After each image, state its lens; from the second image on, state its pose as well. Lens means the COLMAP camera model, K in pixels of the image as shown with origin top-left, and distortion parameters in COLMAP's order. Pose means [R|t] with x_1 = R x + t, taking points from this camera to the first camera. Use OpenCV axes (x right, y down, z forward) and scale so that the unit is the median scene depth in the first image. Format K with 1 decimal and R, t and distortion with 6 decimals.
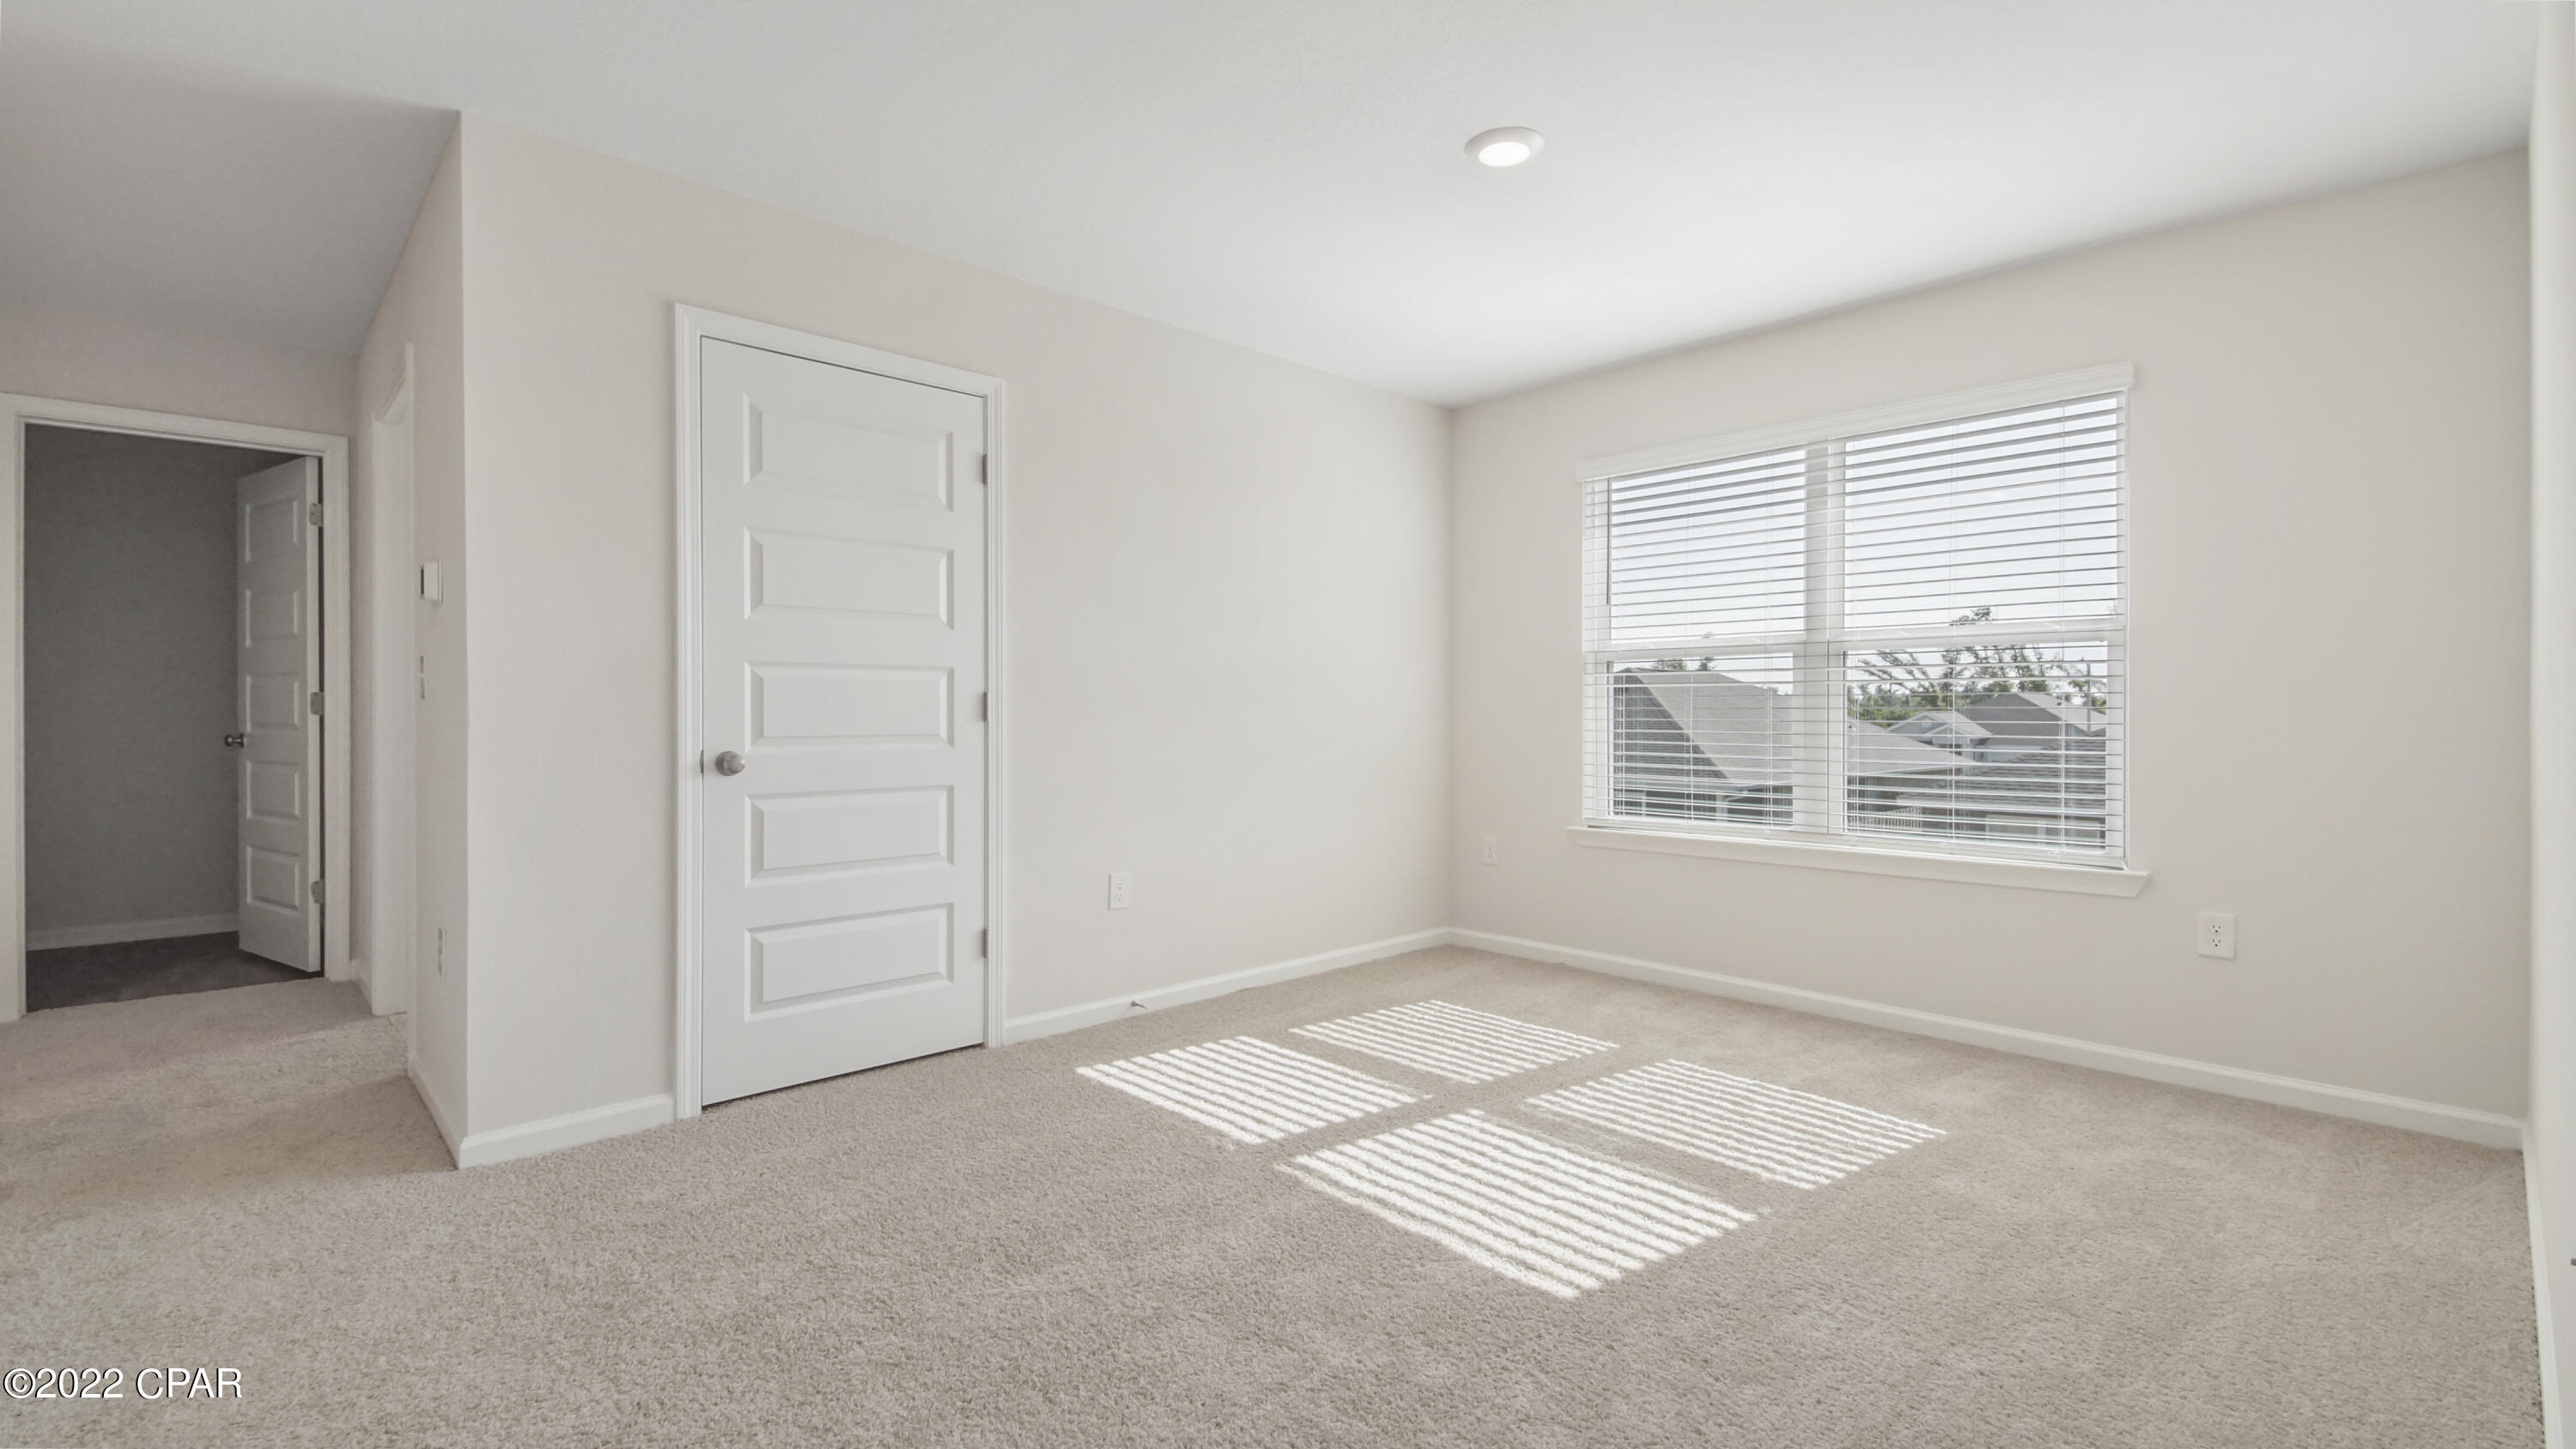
lens RADIAL K [[1115.1, 0, 1281.7], [0, 1115.1, 722.5], [0, 0, 1]] dist [0.042245, -0.025007]
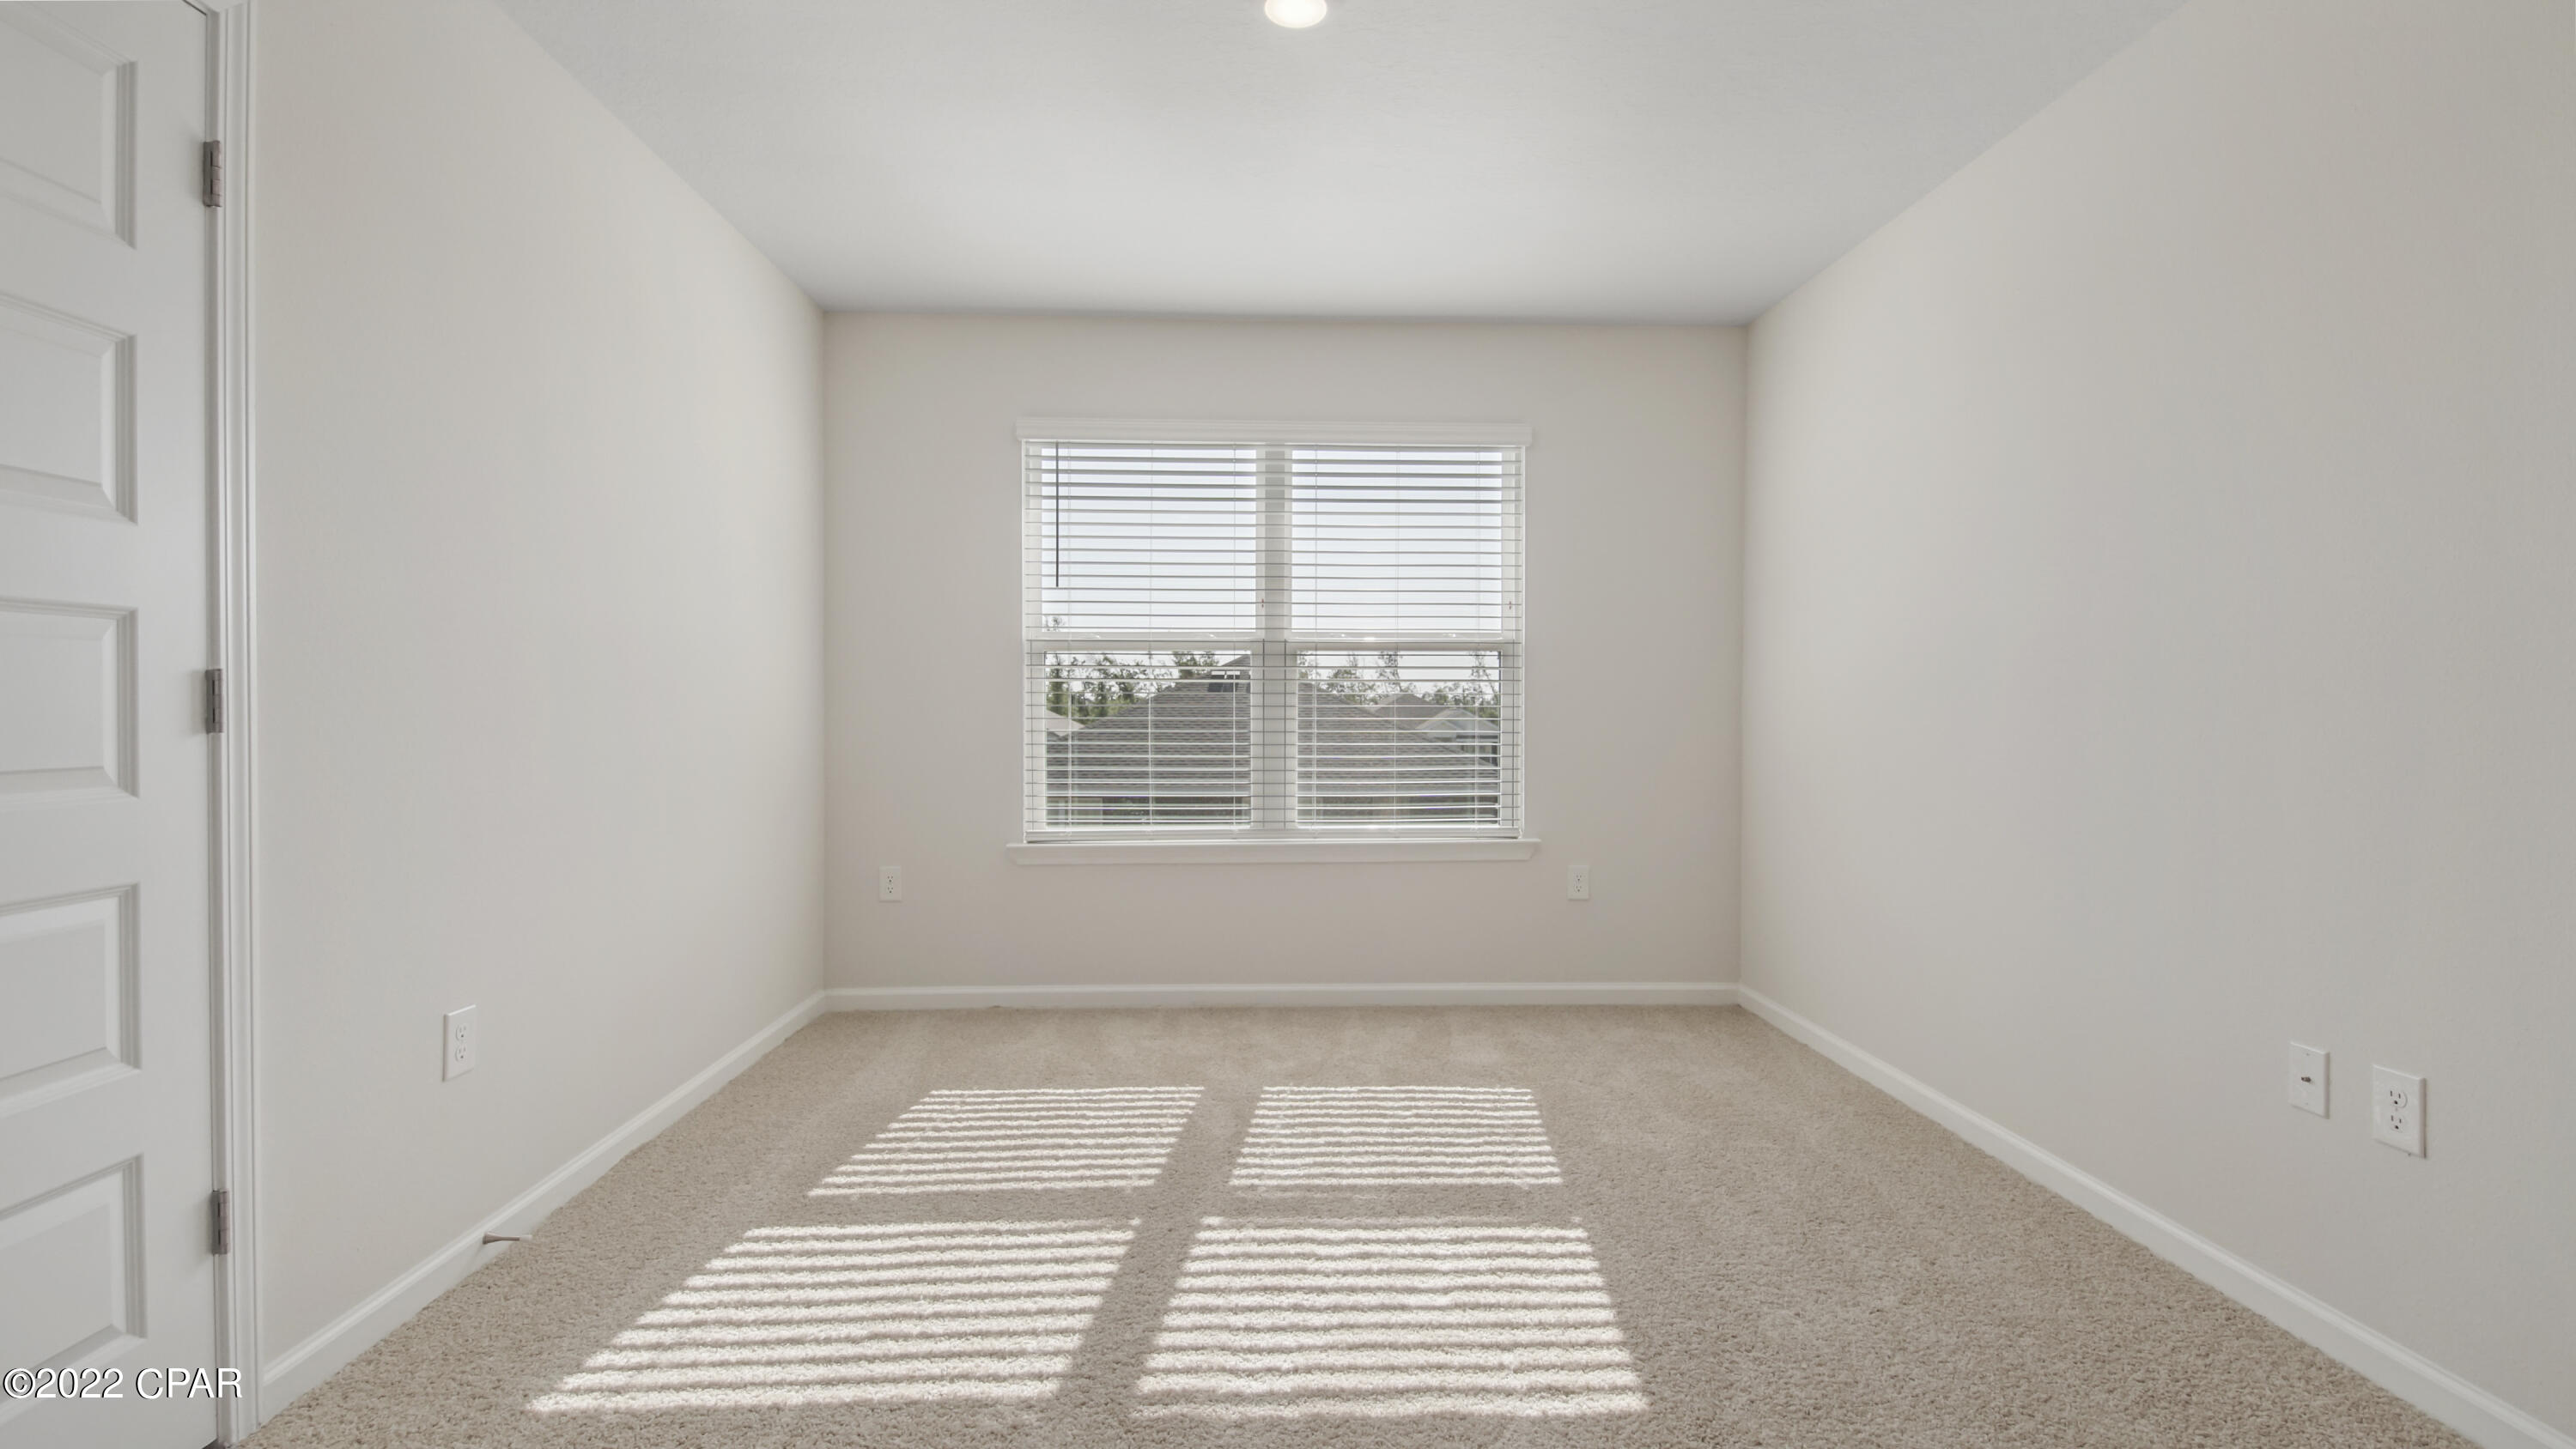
lens RADIAL K [[1115.1, 0, 1281.7], [0, 1115.1, 722.5], [0, 0, 1]] dist [0.042245, -0.025007]
pose [[0.662860, -0.010736, 0.748667, -0.349707], [0.007977, 0.999942, 0.007277, -0.005765], [-0.748701, 0.001149, 0.662907, 0.407545]]
